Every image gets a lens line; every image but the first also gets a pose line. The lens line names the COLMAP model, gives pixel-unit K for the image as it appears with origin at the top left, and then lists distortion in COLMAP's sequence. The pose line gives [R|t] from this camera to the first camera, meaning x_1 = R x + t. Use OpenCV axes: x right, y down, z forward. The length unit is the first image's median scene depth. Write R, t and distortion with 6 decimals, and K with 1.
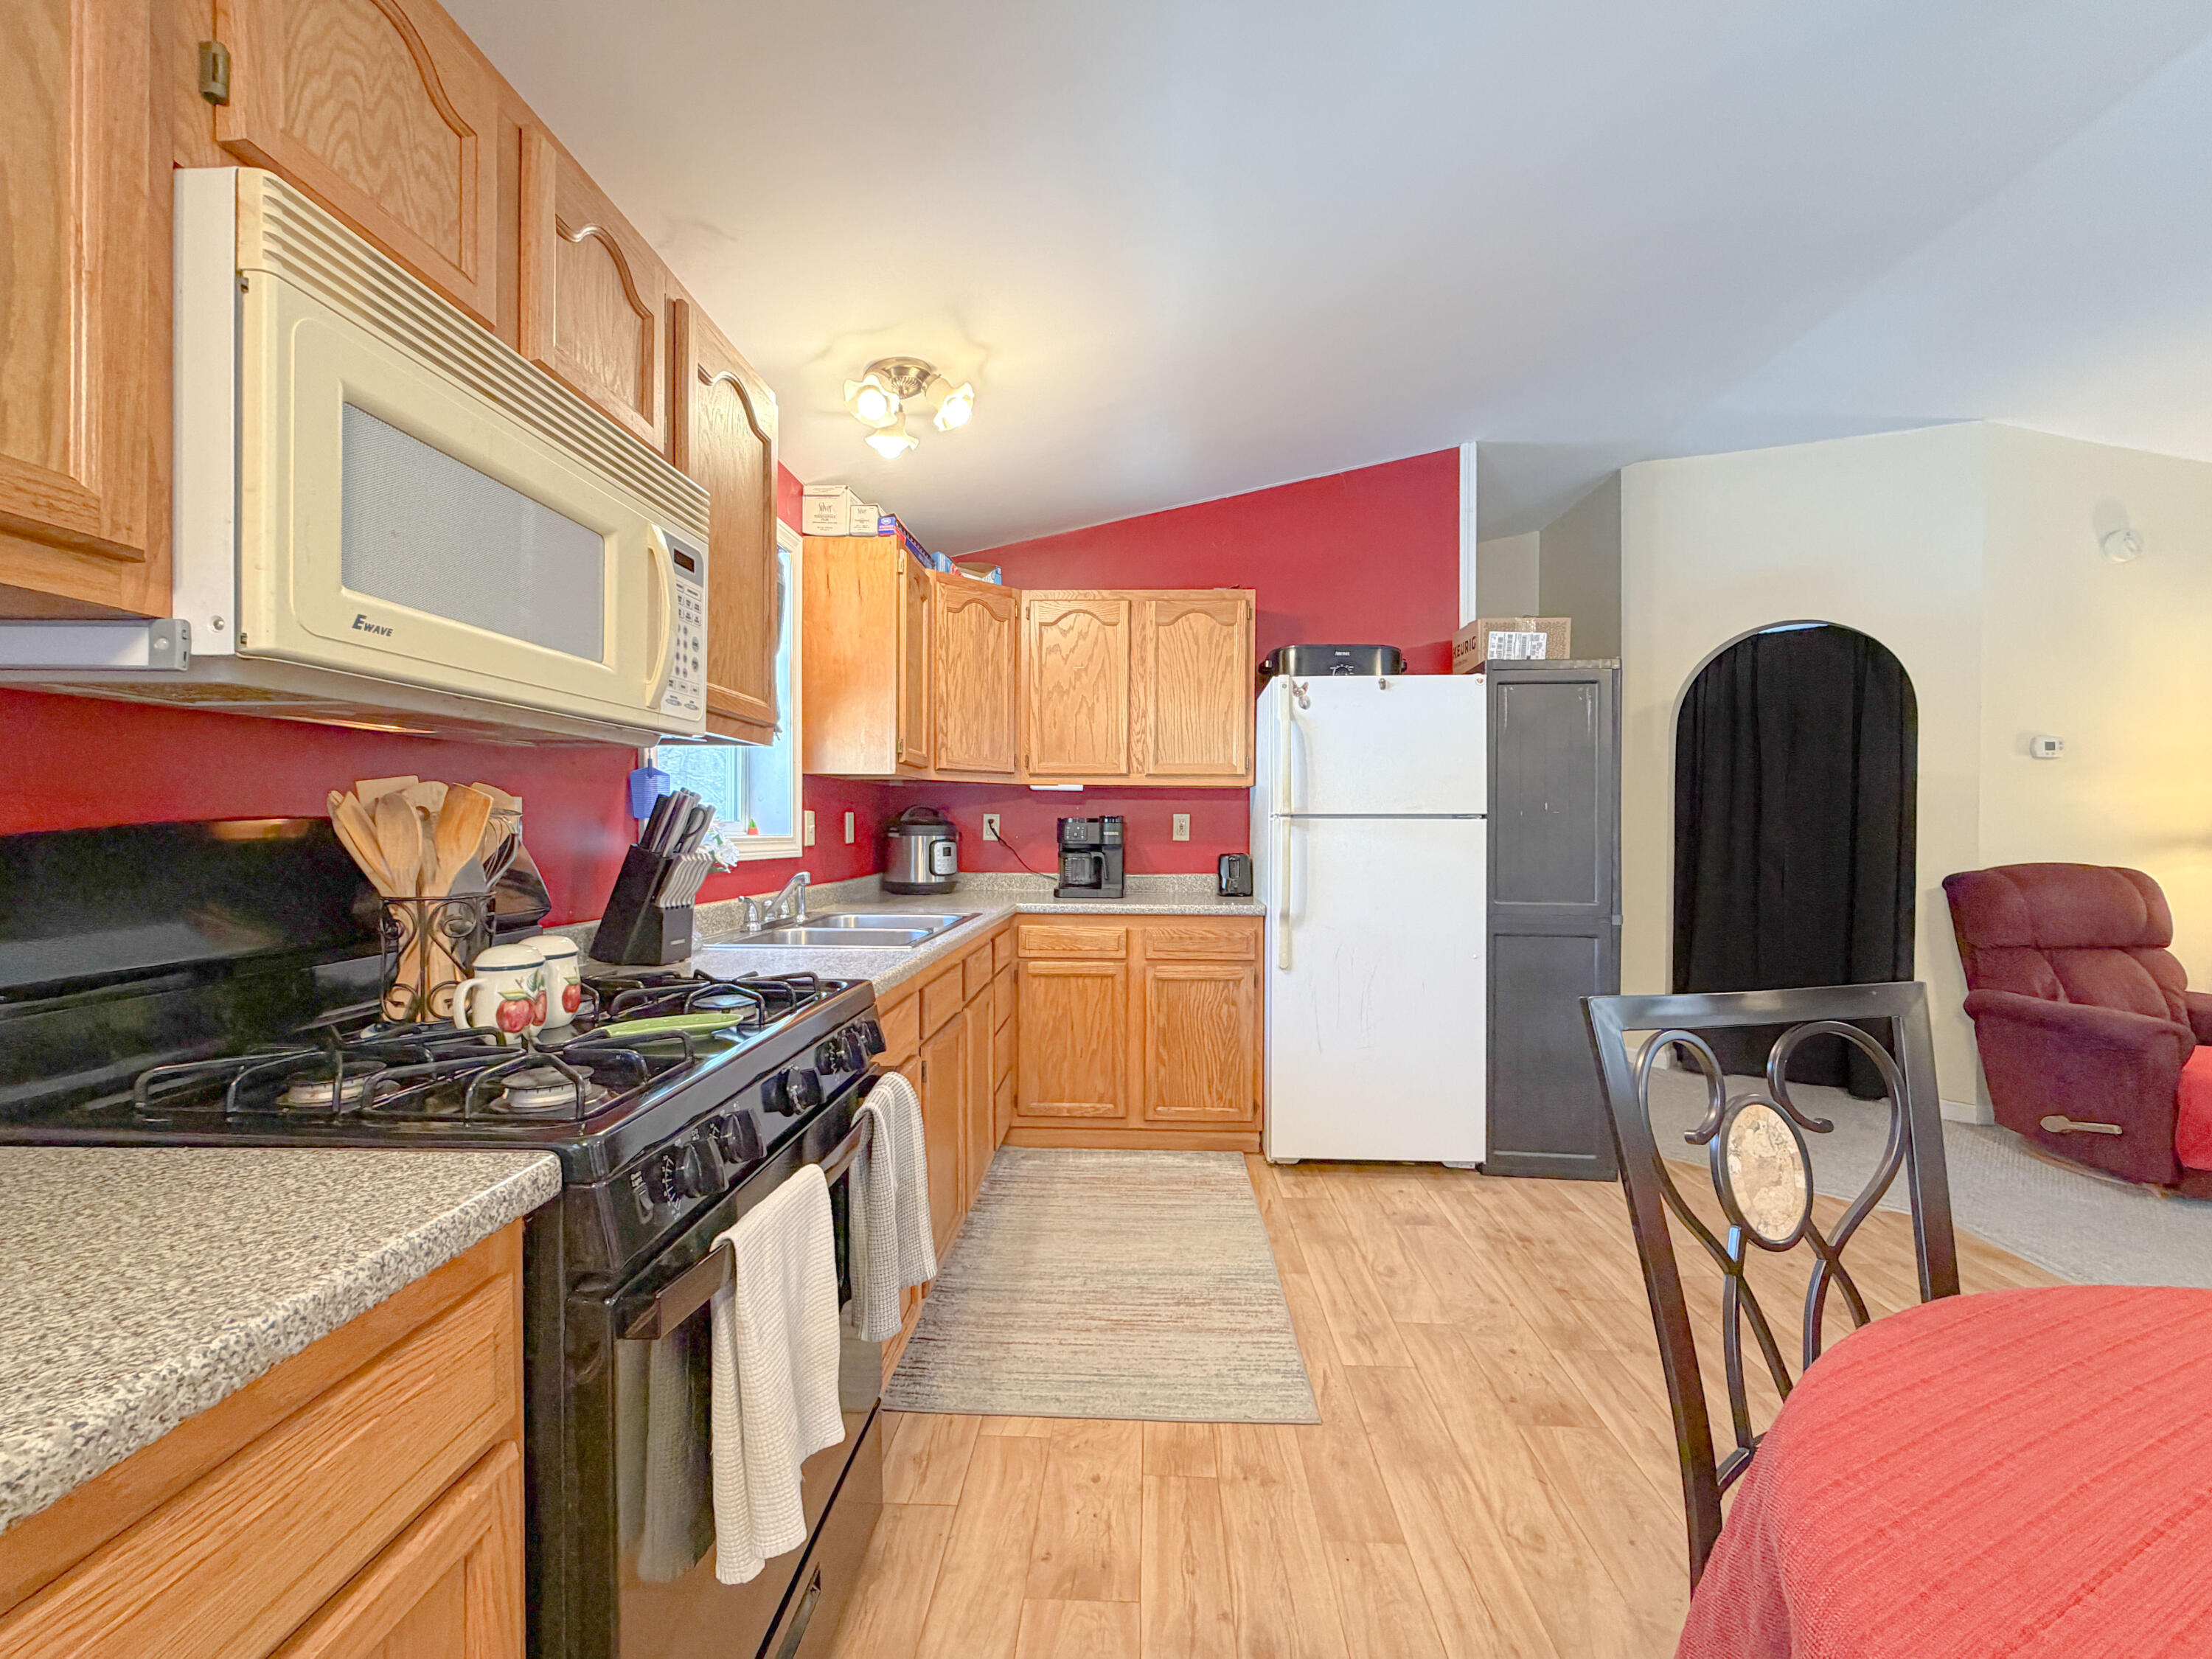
lens RADIAL K [[913.5, 0, 1104.0], [0, 913.5, 834.0], [0, 0, 1]] dist [-0.001586, -0.000178]
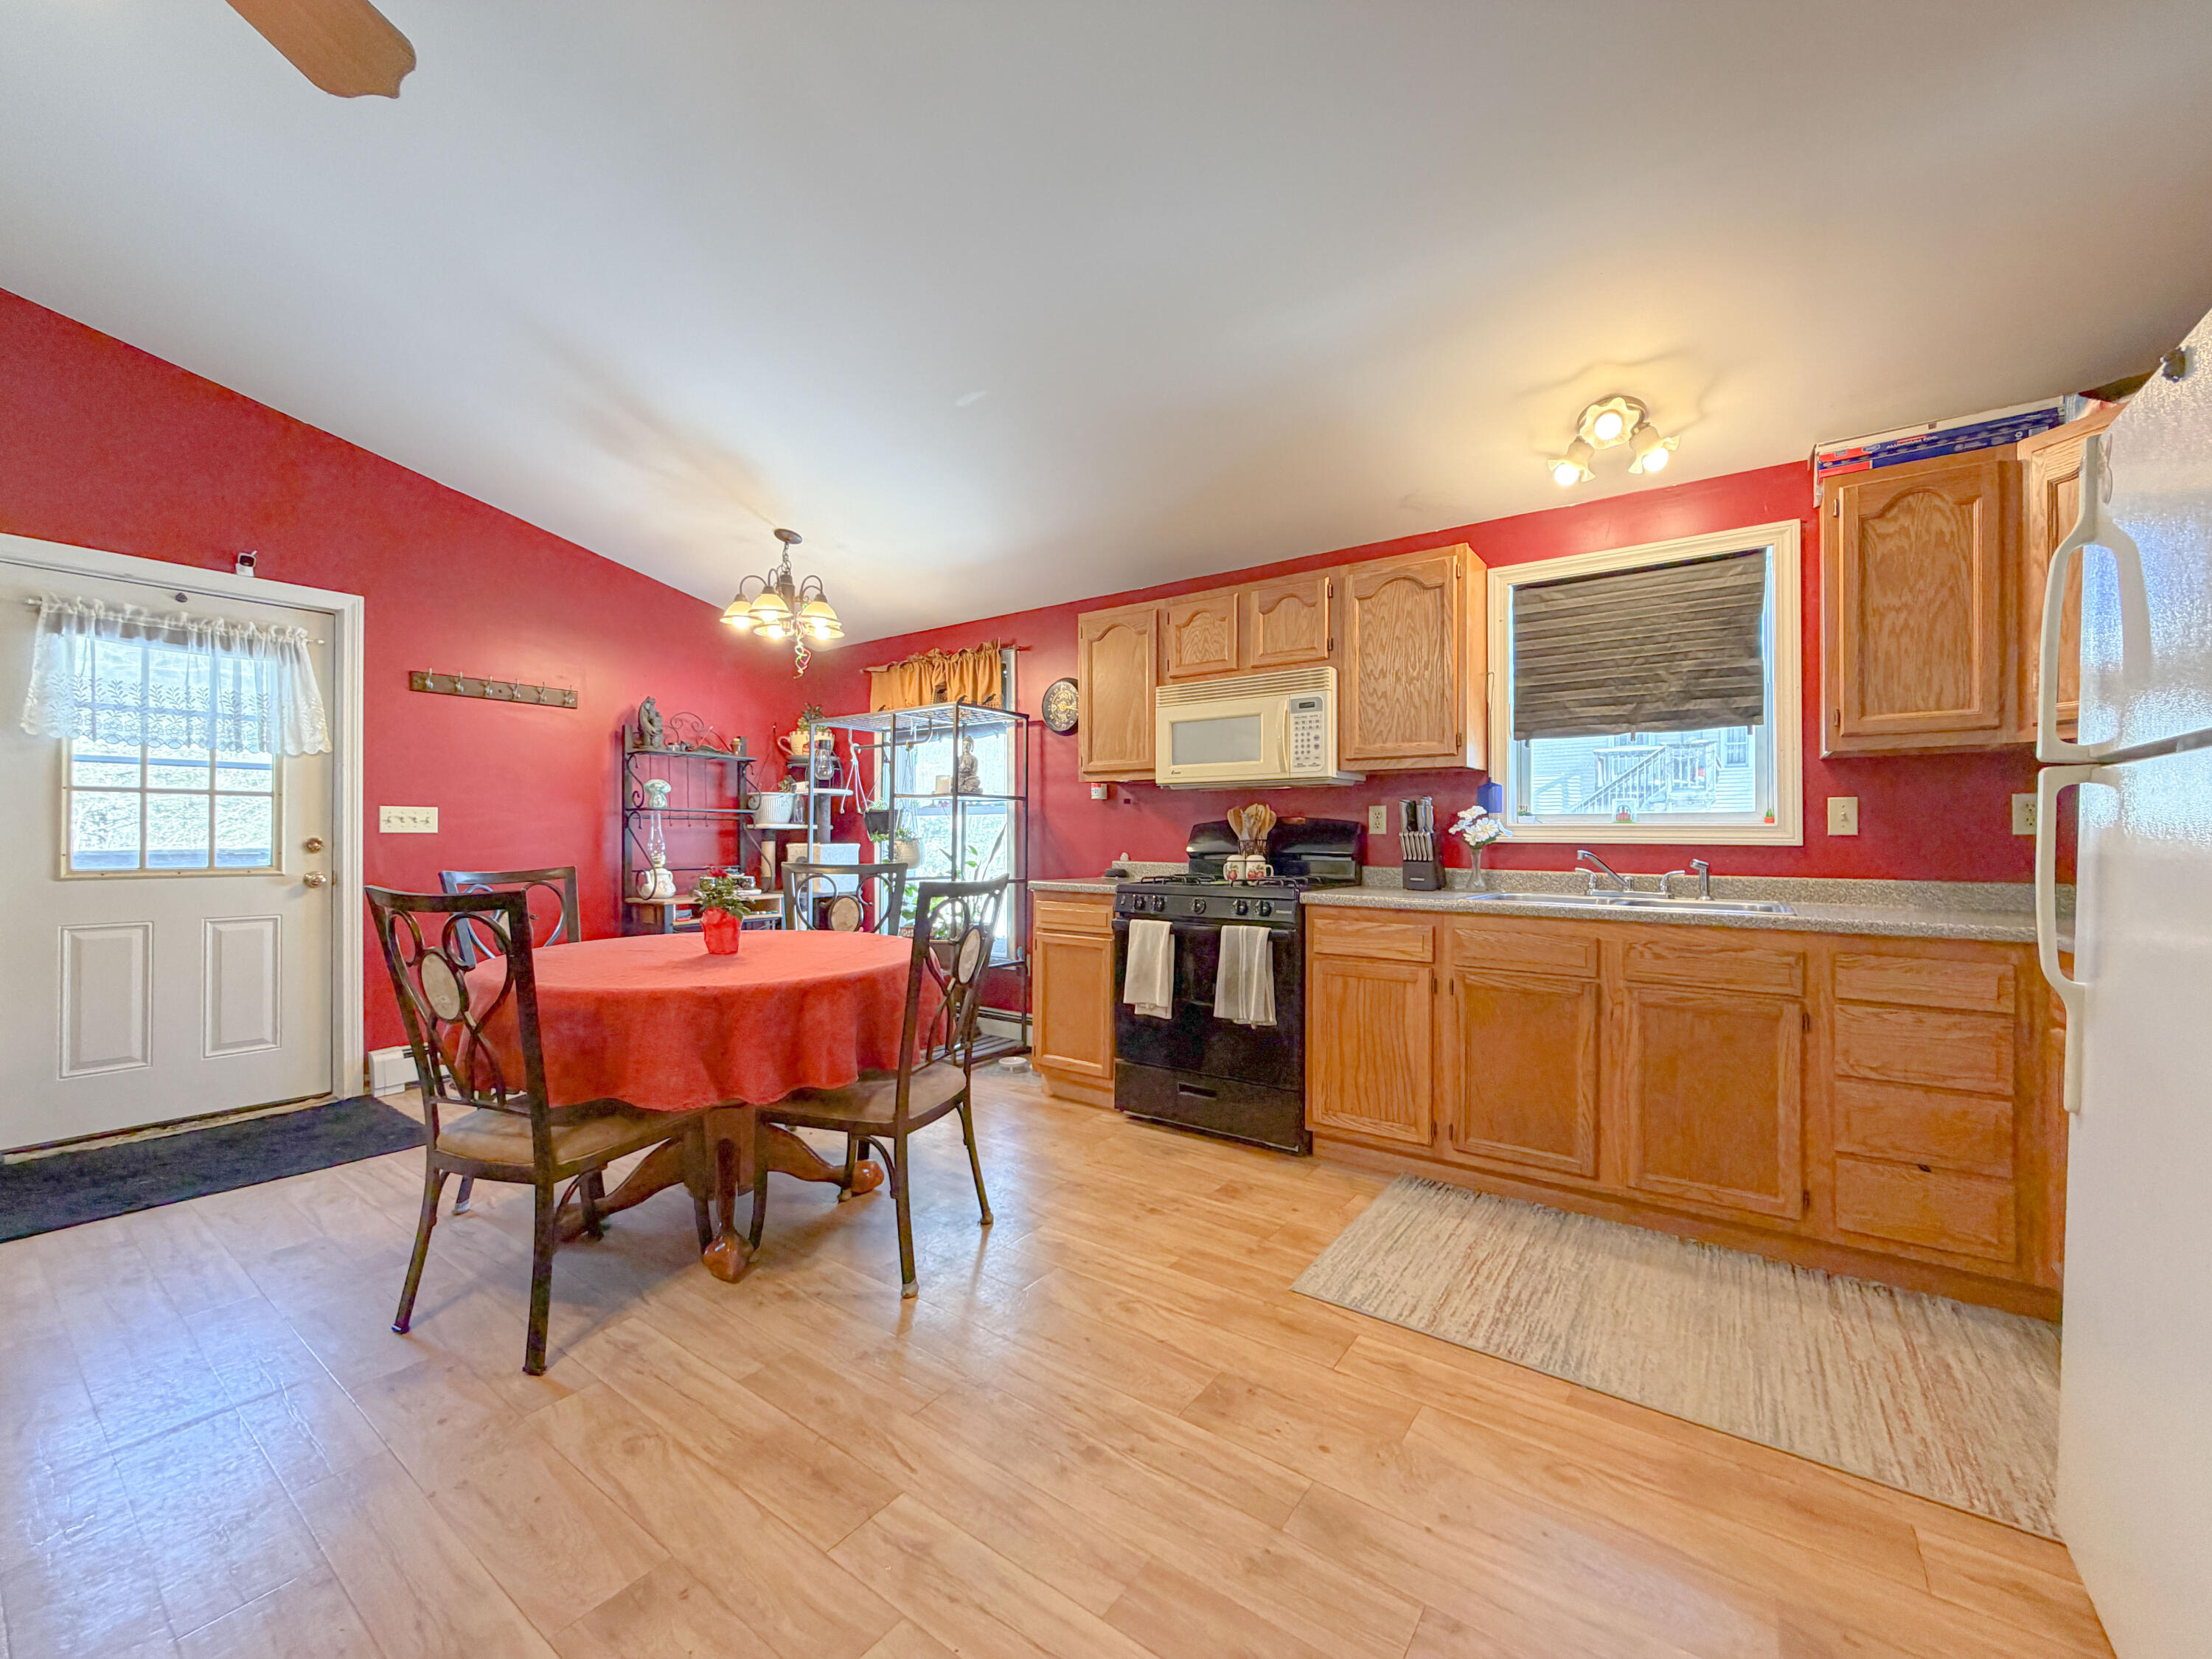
lens RADIAL K [[884.7, 0, 1097.1], [0, 884.7, 831.7], [0, 0, 1]] dist [-0.001499, -0.000164]
pose [[-0.550795, -0.008337, -0.834599, 0.860165], [-0.011541, 0.999931, -0.002372, 0.019712], [0.834561, 0.008326, -0.550853, 0.891412]]
